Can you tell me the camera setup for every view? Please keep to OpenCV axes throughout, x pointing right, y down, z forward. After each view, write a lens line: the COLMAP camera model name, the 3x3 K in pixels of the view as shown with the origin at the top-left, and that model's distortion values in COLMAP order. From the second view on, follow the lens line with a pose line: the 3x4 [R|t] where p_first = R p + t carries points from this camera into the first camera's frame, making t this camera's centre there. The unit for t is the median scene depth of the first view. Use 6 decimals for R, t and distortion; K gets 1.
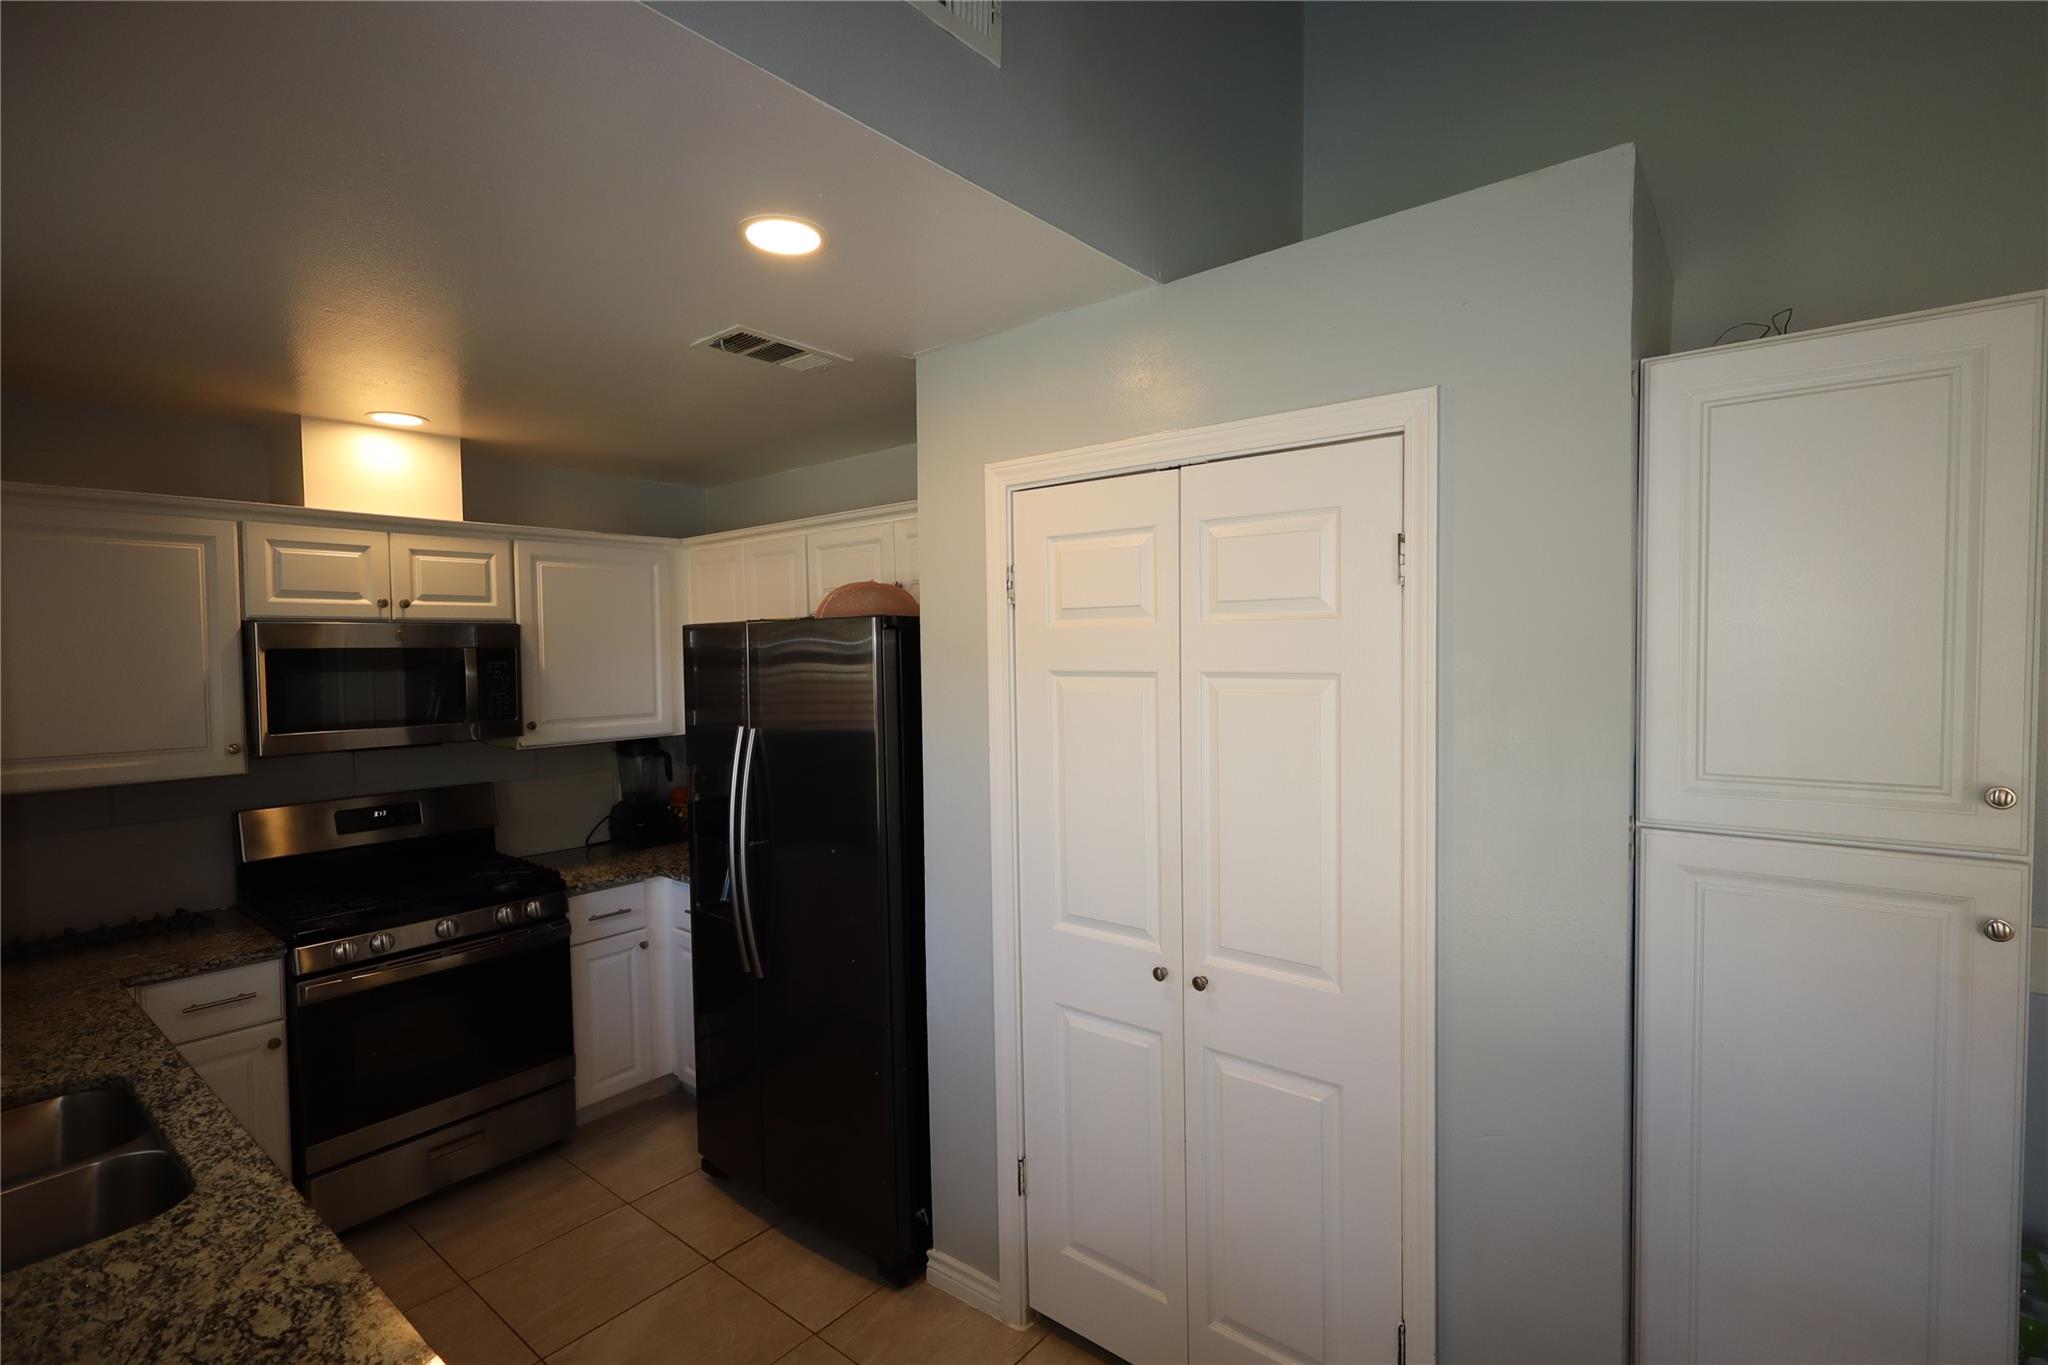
lens RADIAL K [[943.8, 0, 1034.1], [0, 943.8, 685.0], [0, 0, 1]] dist [0.000087, 0.001368]
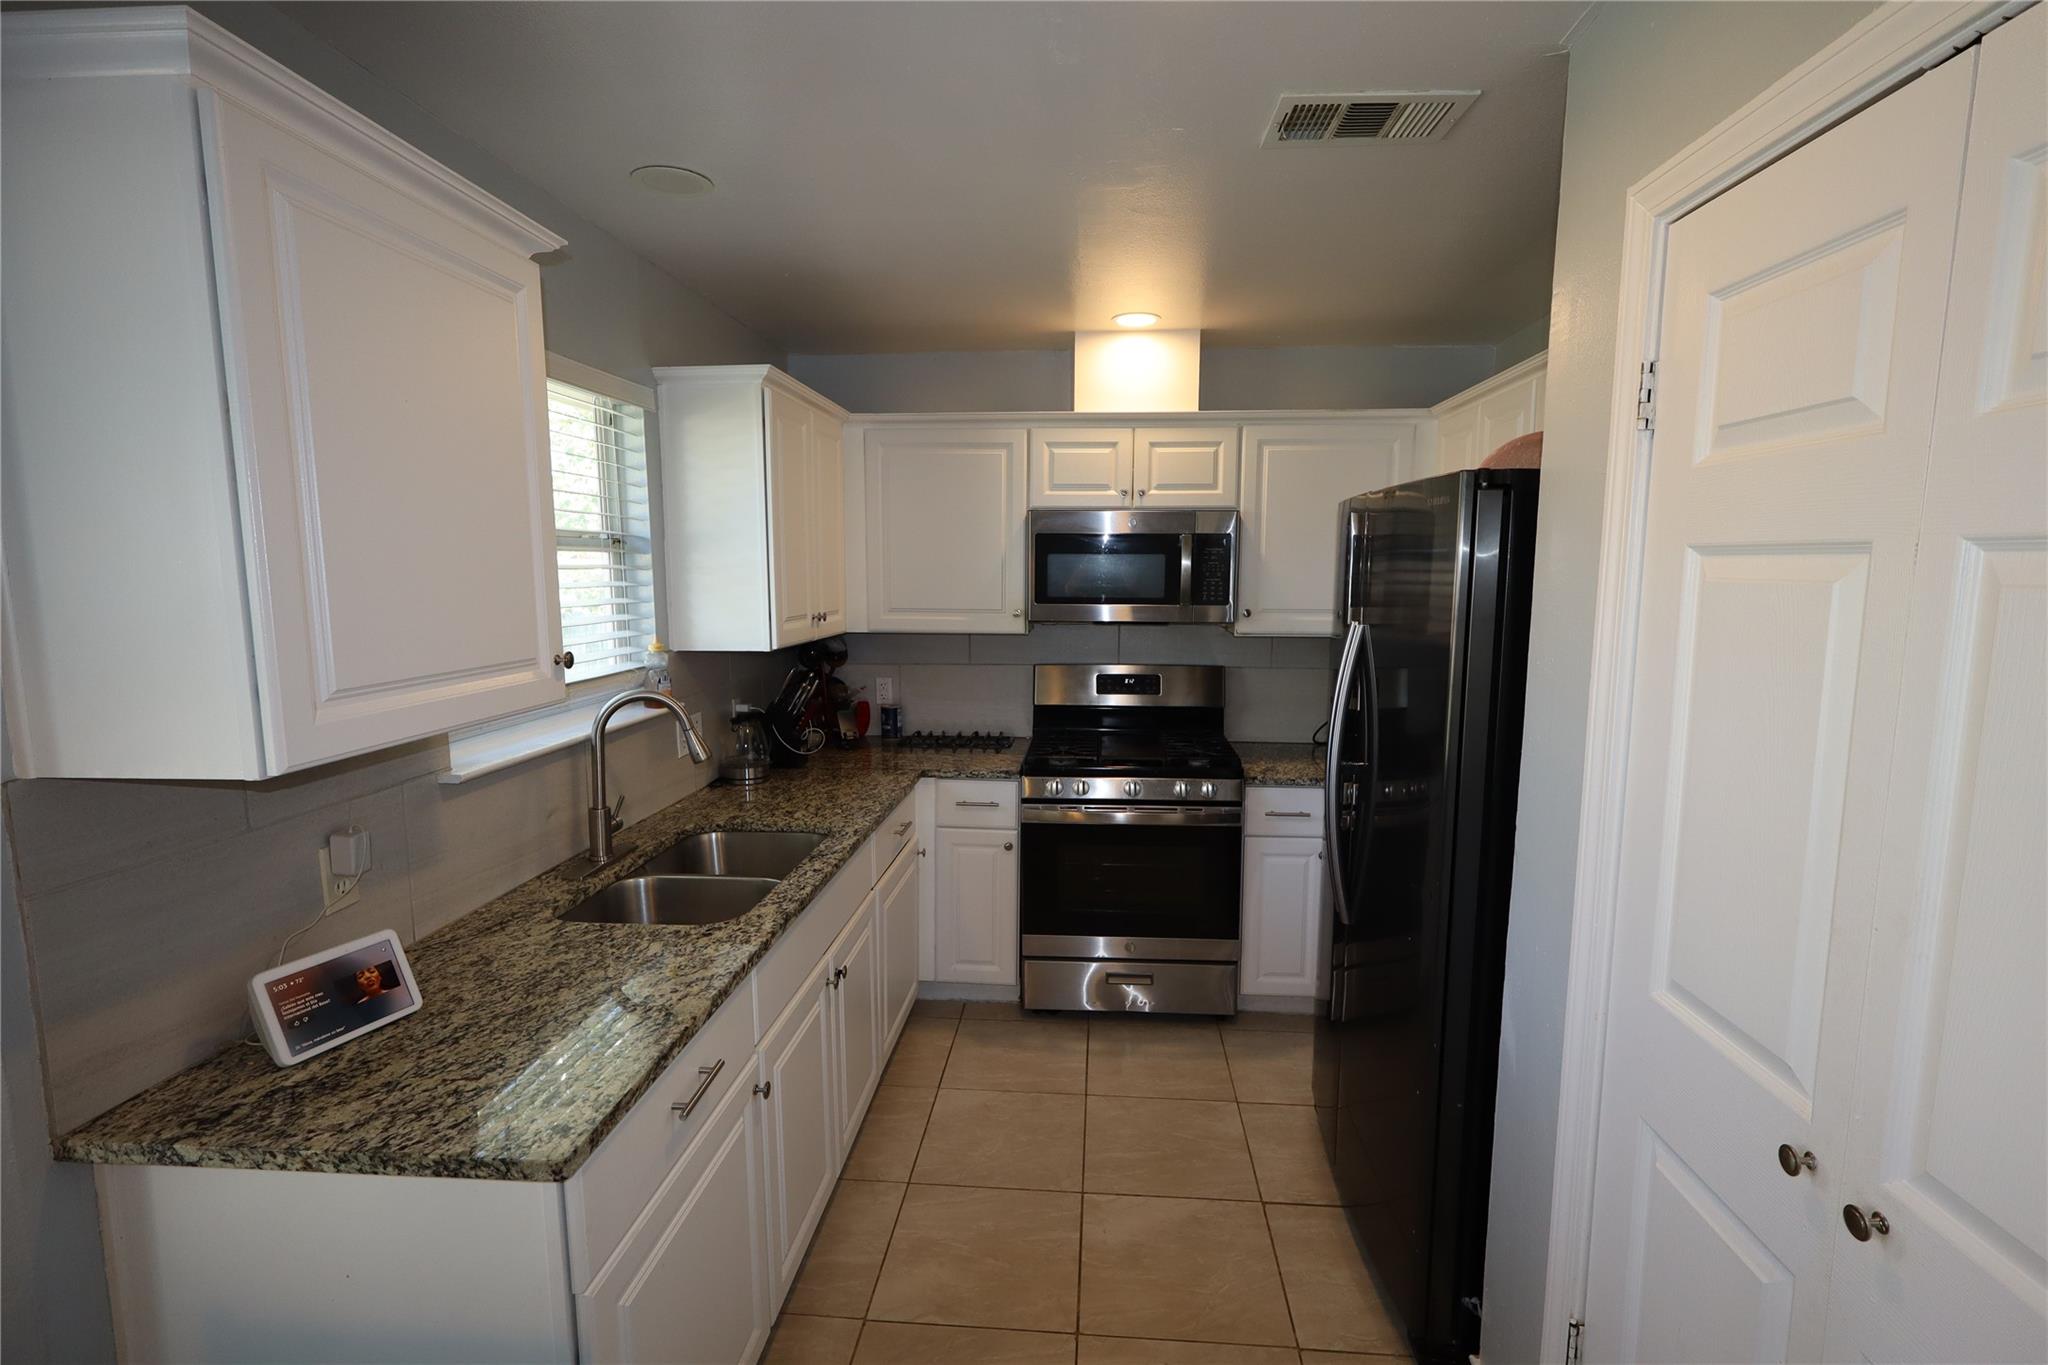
lens RADIAL K [[943.8, 0, 1034.1], [0, 943.8, 685.0], [0, 0, 1]] dist [0.000087, 0.001368]
pose [[0.567461, 0.121046, -0.814454, 0.194080], [-0.044538, 0.992200, 0.116432, 0.013931], [0.822195, -0.029796, 0.568426, 0.277732]]
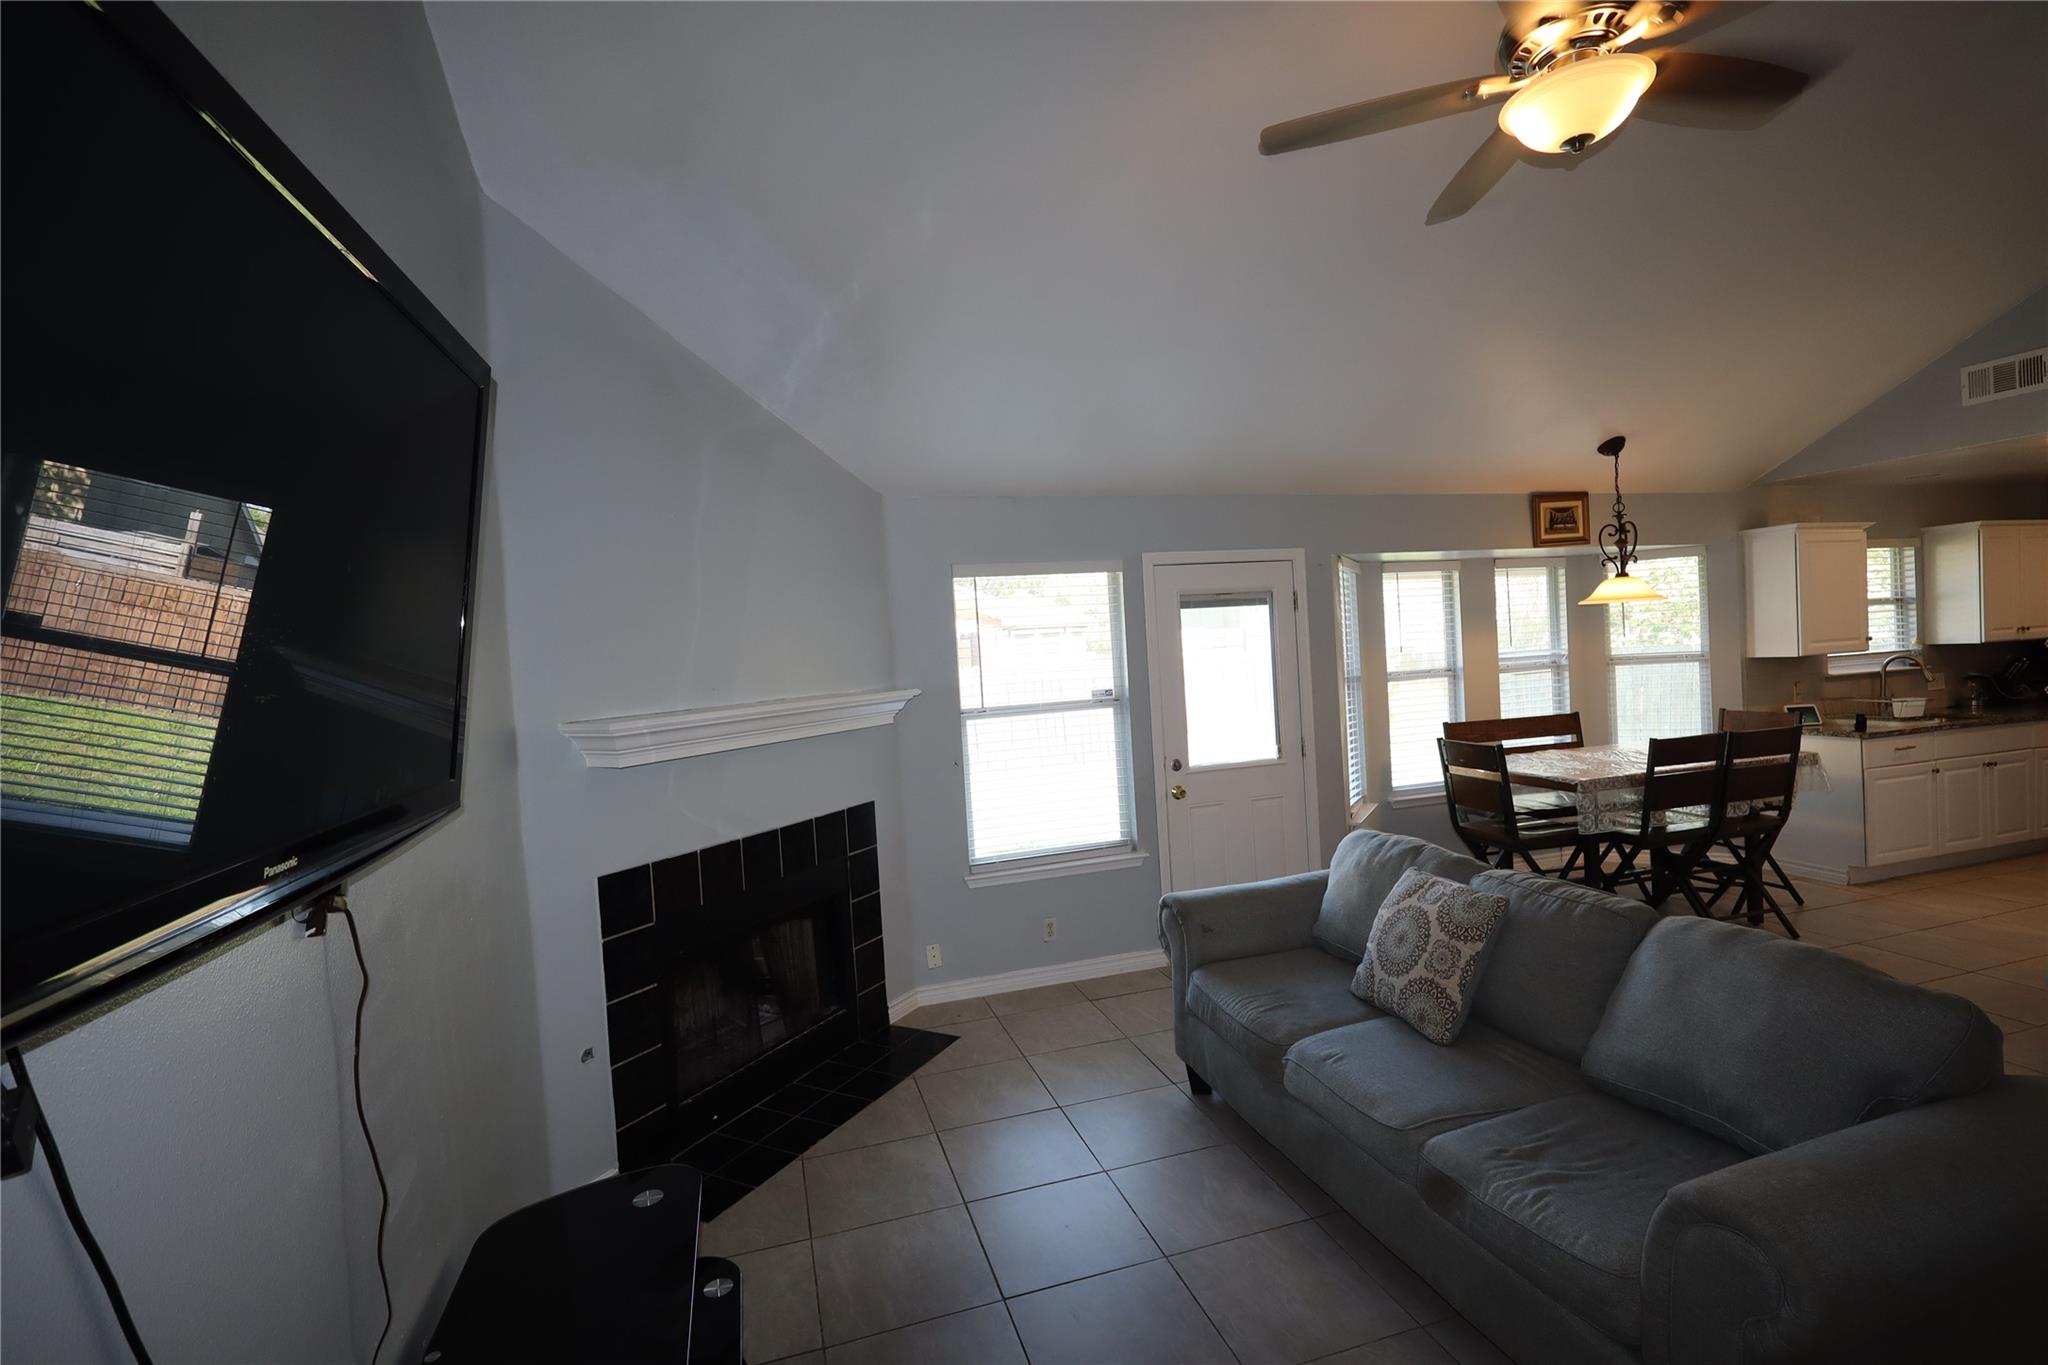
lens RADIAL K [[943.8, 0, 1034.1], [0, 943.8, 685.0], [0, 0, 1]] dist [0.000087, 0.001368]
pose [[-0.556637, 0.079862, -0.826908, 2.211285], [0.030761, 0.996667, 0.075550, -0.030493], [0.830186, 0.016617, -0.557239, 0.016949]]
